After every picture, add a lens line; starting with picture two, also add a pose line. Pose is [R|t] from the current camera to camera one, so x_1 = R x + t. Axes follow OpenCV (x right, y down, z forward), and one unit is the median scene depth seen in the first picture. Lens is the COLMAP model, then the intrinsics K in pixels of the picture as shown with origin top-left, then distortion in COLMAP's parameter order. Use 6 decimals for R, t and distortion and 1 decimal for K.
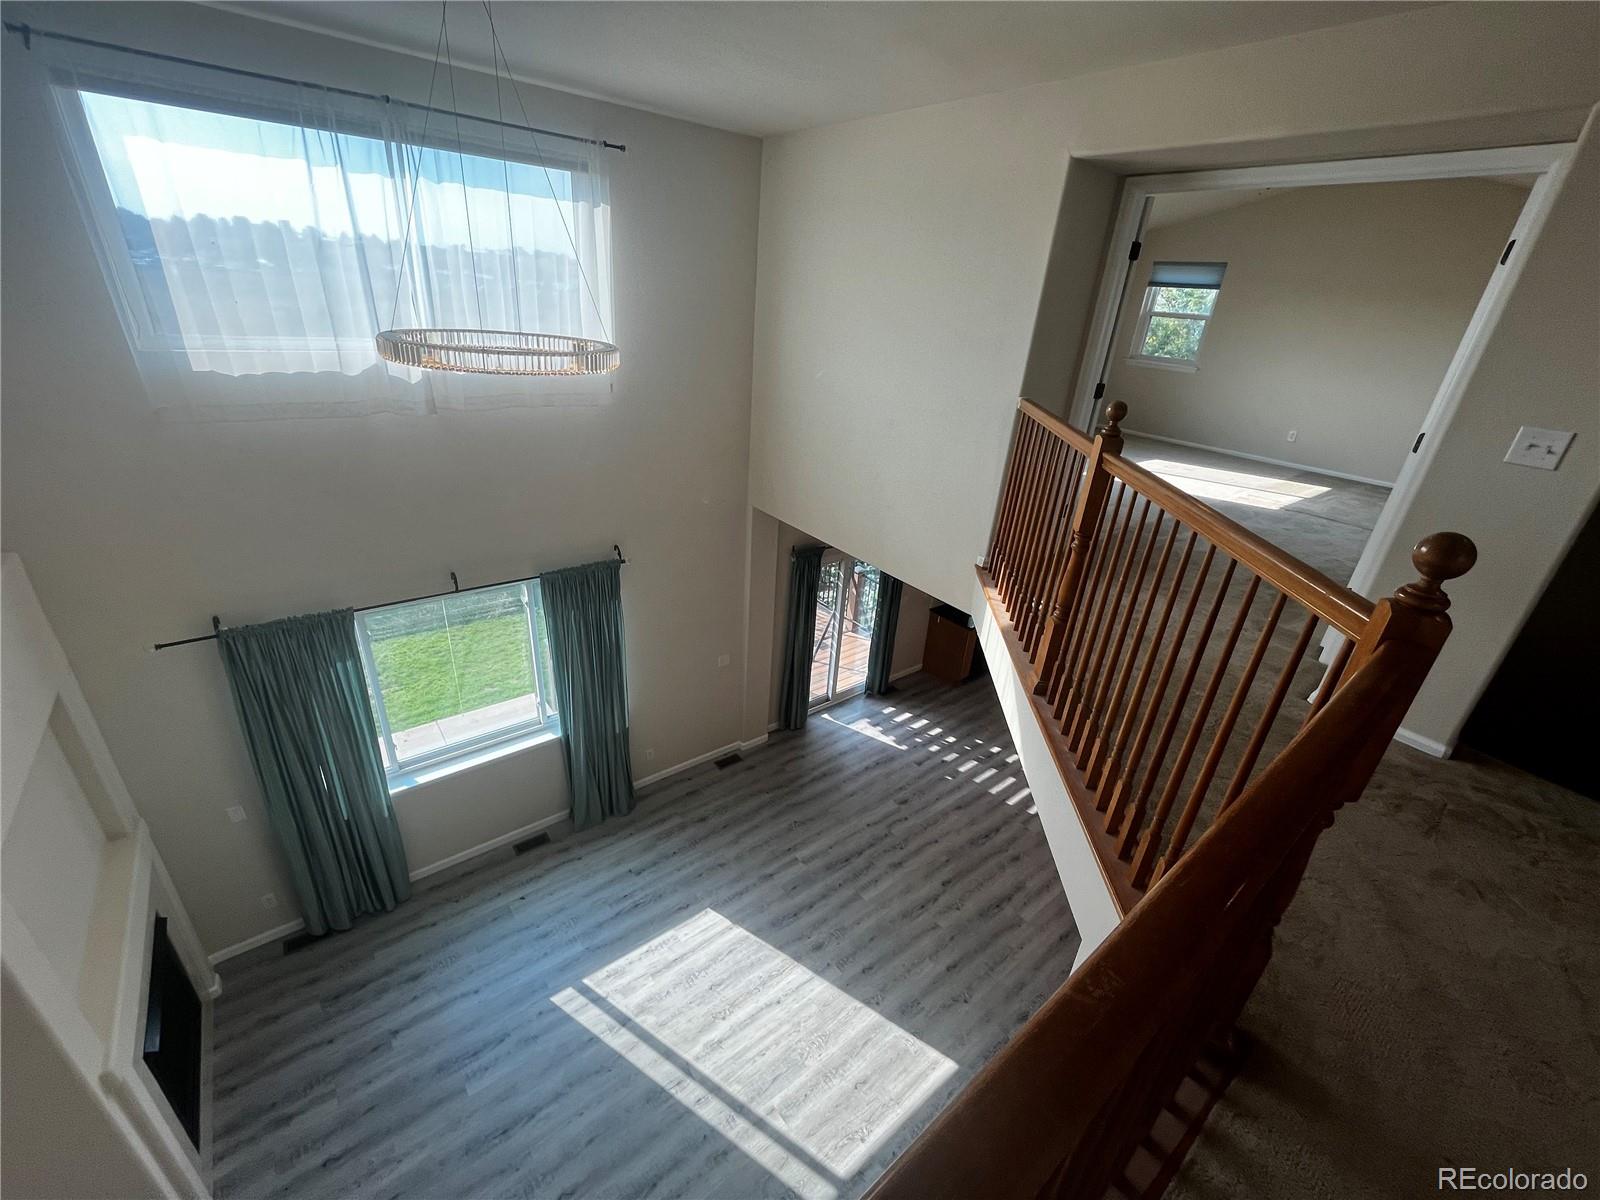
lens RADIAL K [[657.7, 0, 794.7], [0, 657.7, 604.1], [0, 0, 1]] dist [-0.003403, -0.000084]
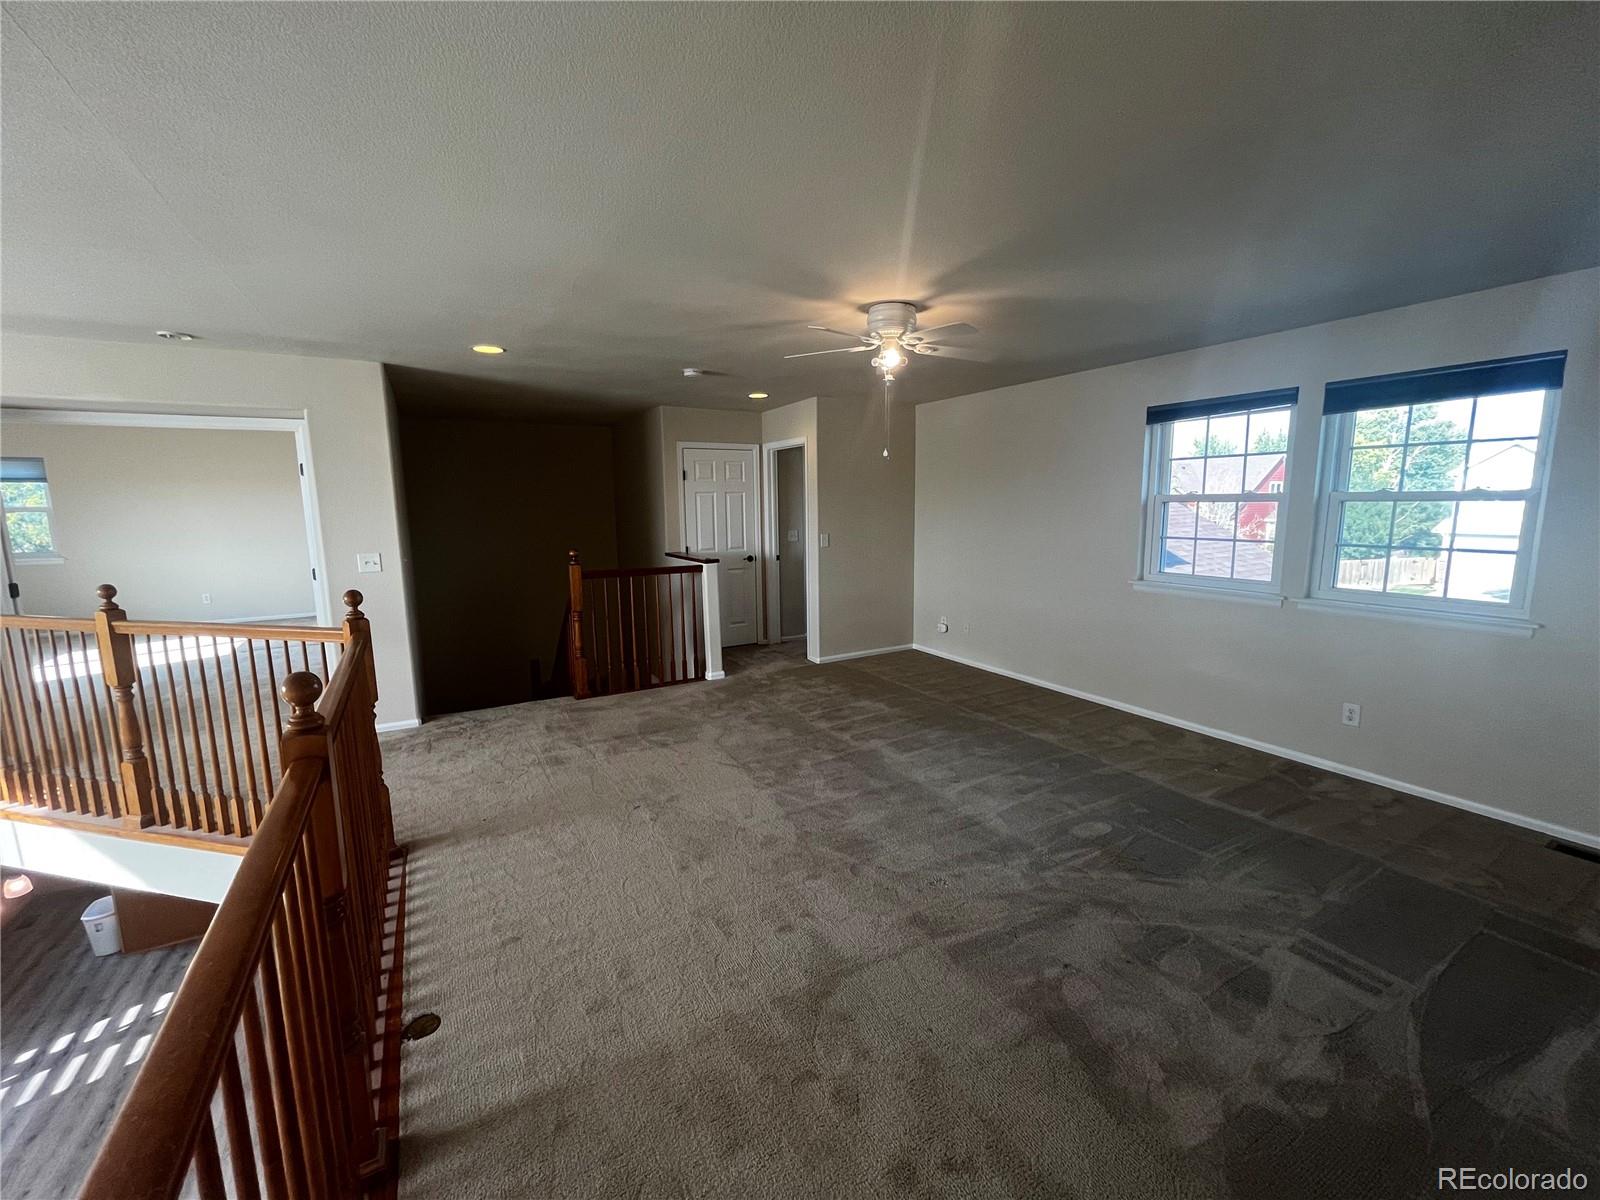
lens RADIAL K [[651.2, 0, 800.0], [0, 651.2, 600.0], [0, 0, 1]] dist [-0.003320, -0.000412]
pose [[0.150852, -0.214224, 0.965066, -0.561071], [0.440158, 0.888683, 0.128466, 0.168673], [-0.885158, 0.405402, 0.228352, -0.527721]]
